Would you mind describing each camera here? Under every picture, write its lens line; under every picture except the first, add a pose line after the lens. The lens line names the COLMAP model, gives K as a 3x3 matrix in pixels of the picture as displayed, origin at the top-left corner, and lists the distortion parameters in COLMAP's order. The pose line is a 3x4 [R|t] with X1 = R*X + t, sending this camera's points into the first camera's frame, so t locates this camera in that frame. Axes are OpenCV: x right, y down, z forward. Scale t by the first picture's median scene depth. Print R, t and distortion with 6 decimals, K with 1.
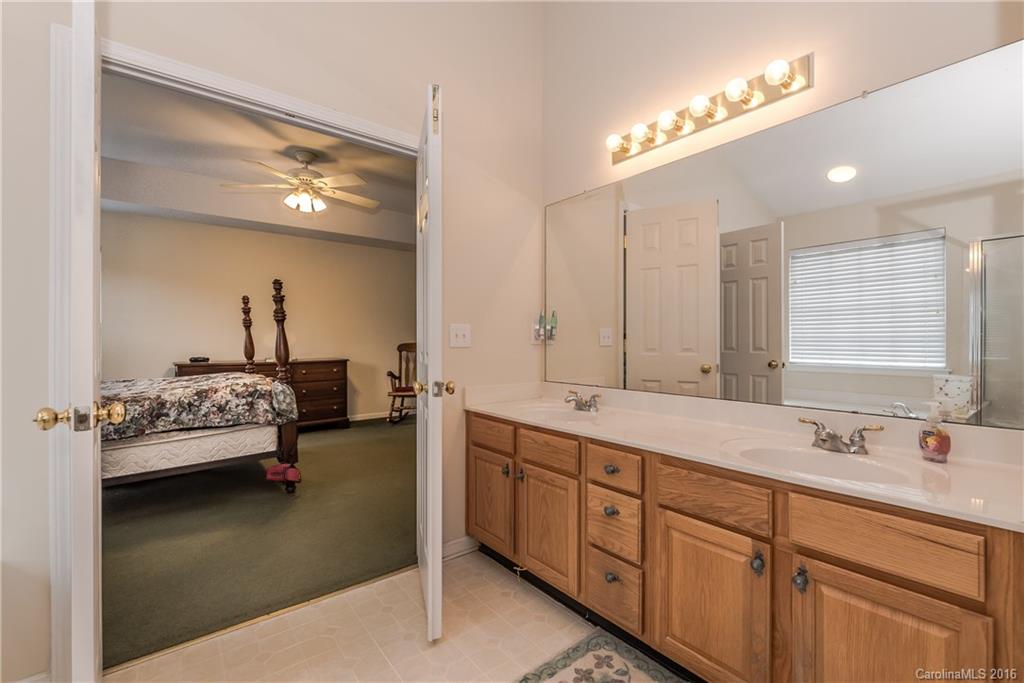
lens RADIAL K [[450.8, 0, 513.1], [0, 450.8, 339.5], [0, 0, 1]] dist [-0.002220, 0.002286]
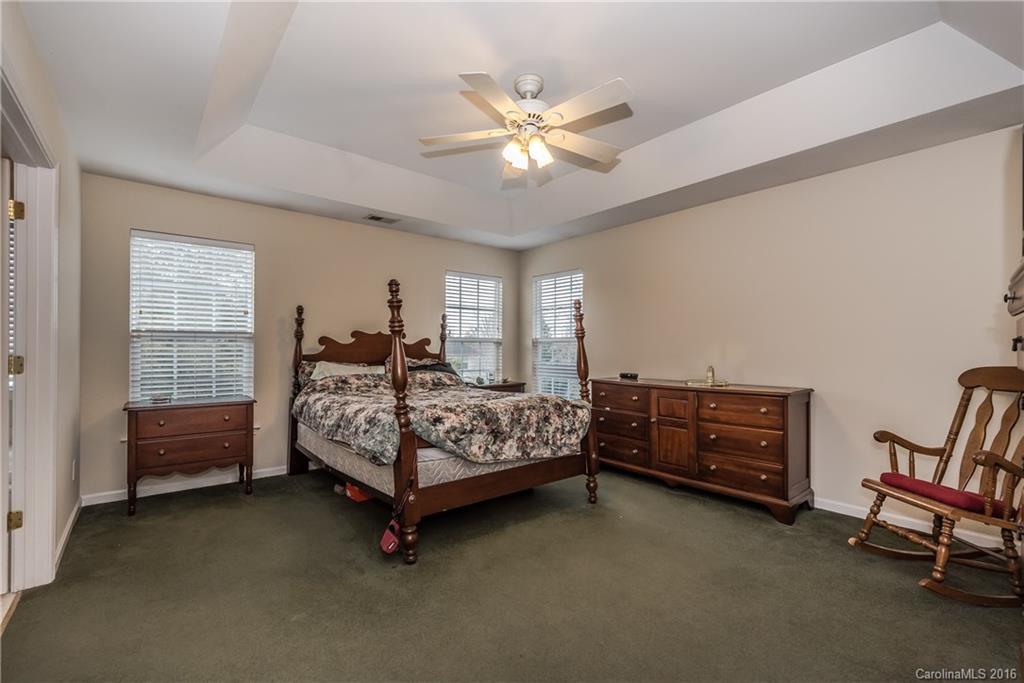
lens RADIAL K [[450.8, 0, 512.6], [0, 450.8, 344.3], [0, 0, 1]] dist [-0.002220, 0.002286]
pose [[0.021591, -0.004861, -0.999755, 0.161556], [-0.004539, 0.999977, -0.004960, -0.009658], [0.999757, 0.004645, 0.021569, 0.697712]]
